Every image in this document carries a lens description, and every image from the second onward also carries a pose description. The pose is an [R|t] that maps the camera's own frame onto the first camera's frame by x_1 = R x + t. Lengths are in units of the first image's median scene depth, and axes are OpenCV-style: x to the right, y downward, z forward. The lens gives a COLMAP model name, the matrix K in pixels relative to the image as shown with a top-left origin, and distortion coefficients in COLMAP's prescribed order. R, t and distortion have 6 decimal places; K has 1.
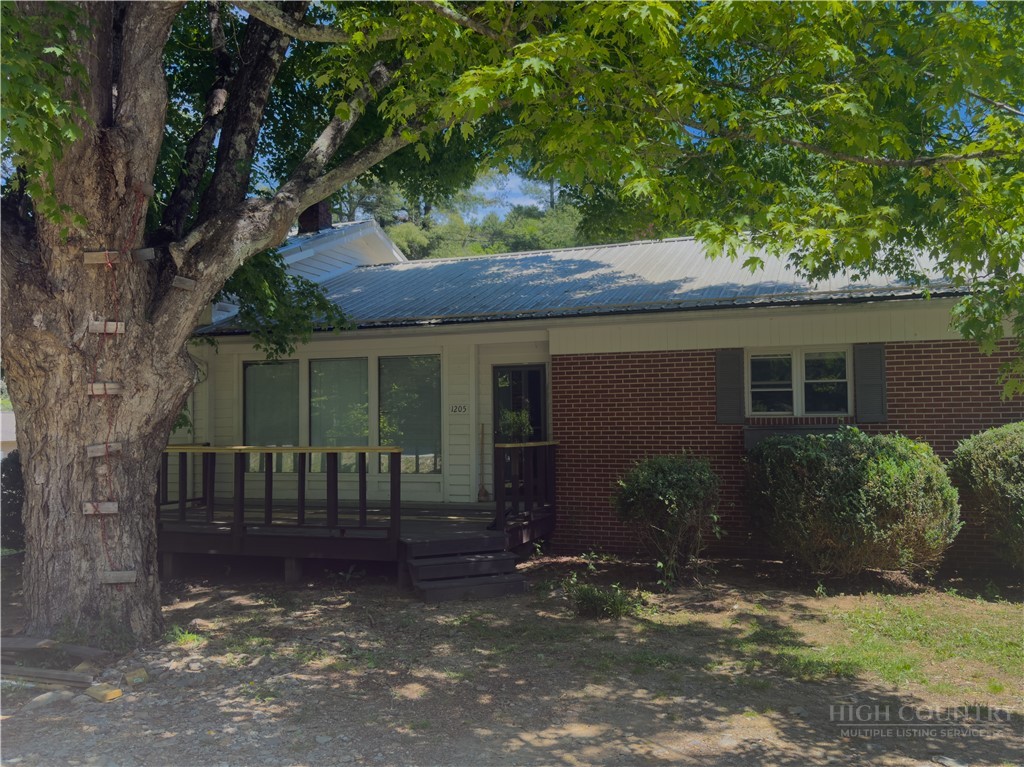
lens RADIAL K [[807.0, 0, 512.0], [0, 807.0, 383.5], [0, 0, 1]] dist [0.045333, -0.007057]
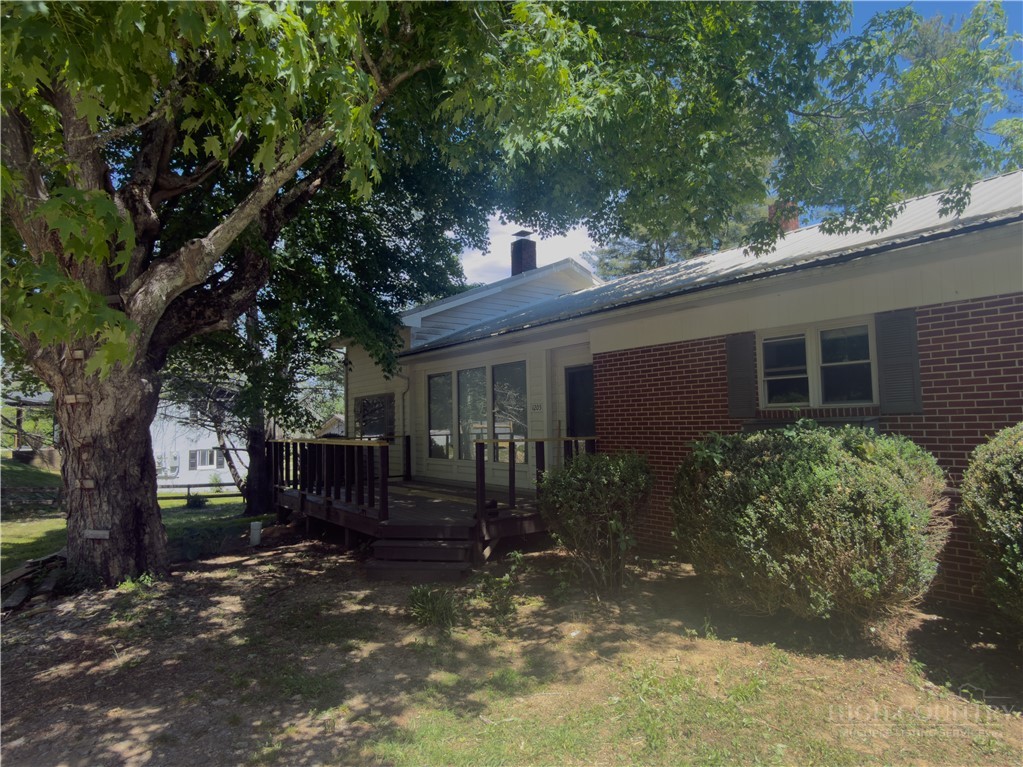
lens RADIAL K [[590.3, 0, 511.5], [0, 590.3, 383.5], [0, 0, 1]] dist [0.003184, 0.001379]
pose [[0.849514, -0.041845, -0.525904, 0.411141], [0.035673, 0.999124, -0.021874, 0.018004], [0.526359, -0.000178, 0.850262, 0.325169]]
